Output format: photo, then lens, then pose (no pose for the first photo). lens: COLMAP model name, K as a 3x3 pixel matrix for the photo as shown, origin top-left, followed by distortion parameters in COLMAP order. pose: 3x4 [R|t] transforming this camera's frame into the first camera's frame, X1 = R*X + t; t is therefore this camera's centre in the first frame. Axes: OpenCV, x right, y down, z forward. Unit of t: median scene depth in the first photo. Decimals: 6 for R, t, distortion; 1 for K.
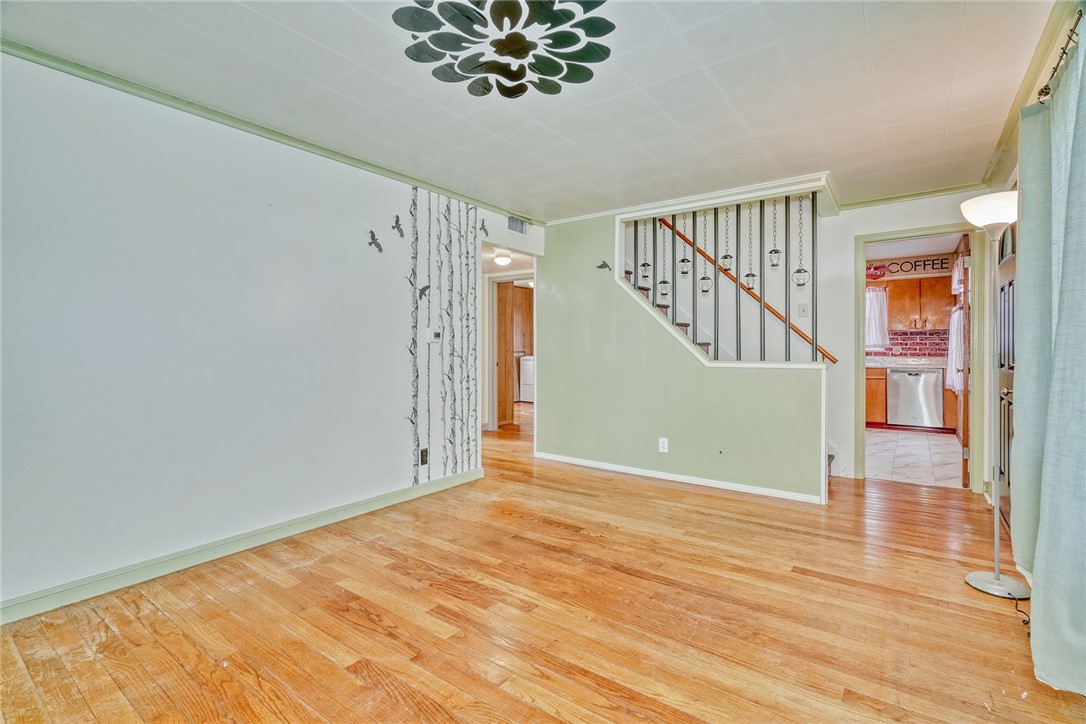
lens RADIAL K [[500.4, 0, 539.5], [0, 500.4, 347.2], [0, 0, 1]] dist [-0.004229, 0.000029]
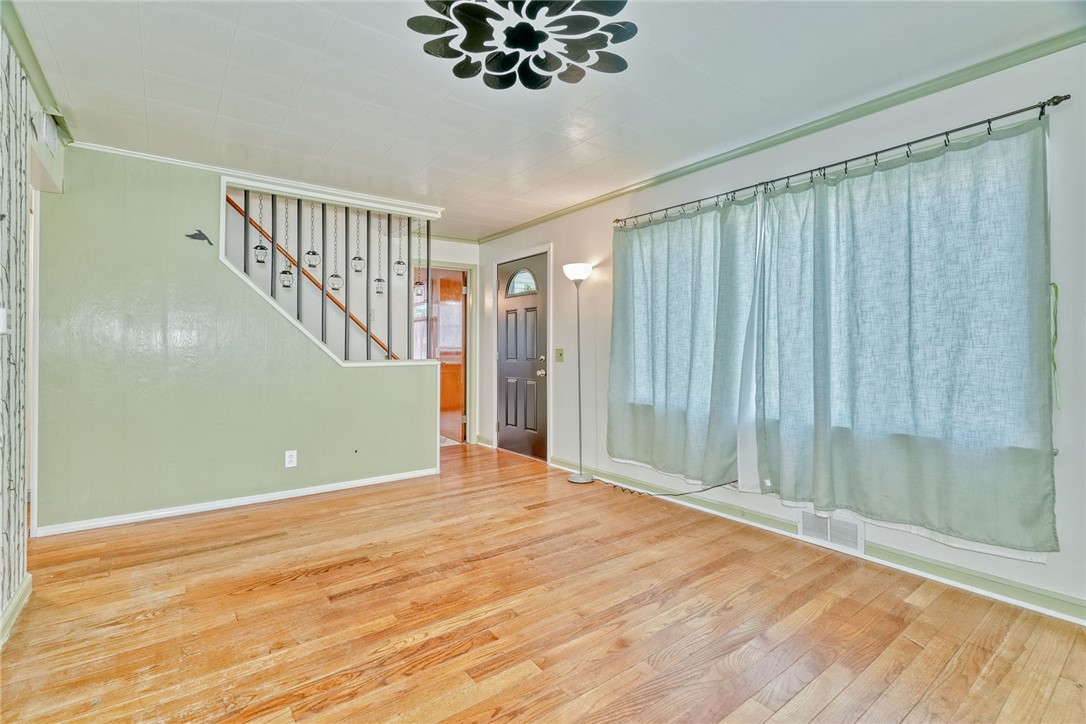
lens RADIAL K [[500.4, 0, 539.5], [0, 500.4, 347.2], [0, 0, 1]] dist [-0.004229, 0.000029]
pose [[0.286038, 0.002718, 0.958214, -0.710532], [-0.001602, 0.999996, -0.002358, 0.002289], [-0.958217, -0.000860, 0.286041, 0.505851]]
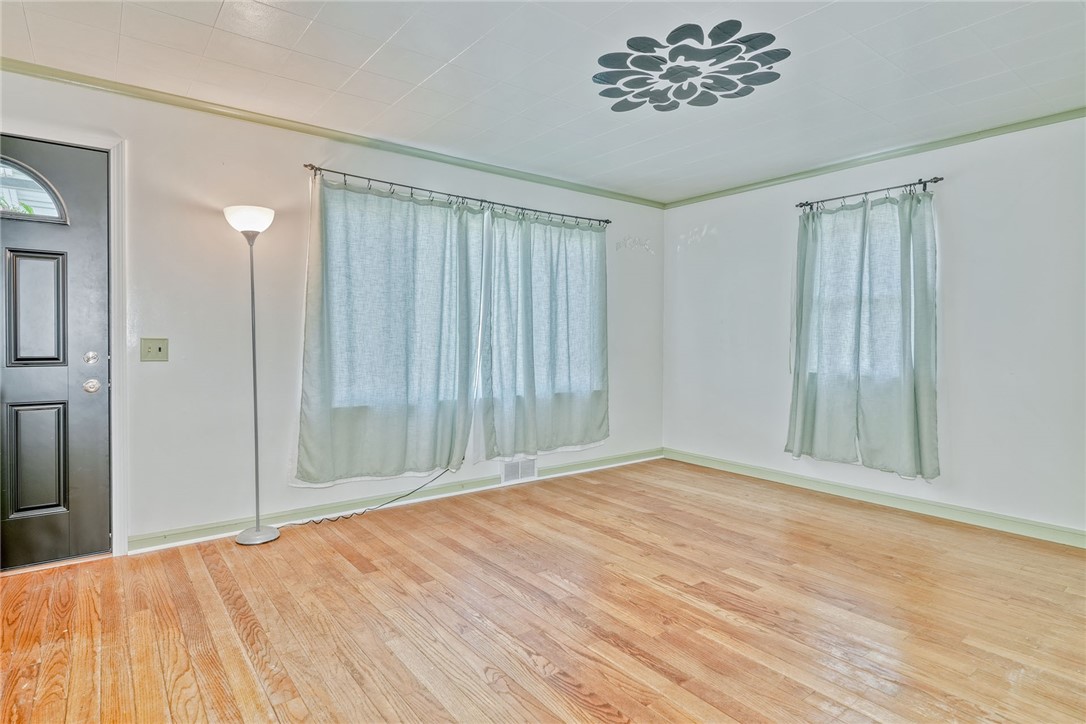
lens RADIAL K [[572.8, 0, 513.7], [0, 572.8, 349.1], [0, 0, 1]] dist [-0.001371, 0.000156]
pose [[-0.954817, -0.008529, 0.297074, -0.059700], [-0.004799, 0.999900, 0.013283, 0.006102], [-0.297157, 0.011257, -0.954762, 1.724176]]
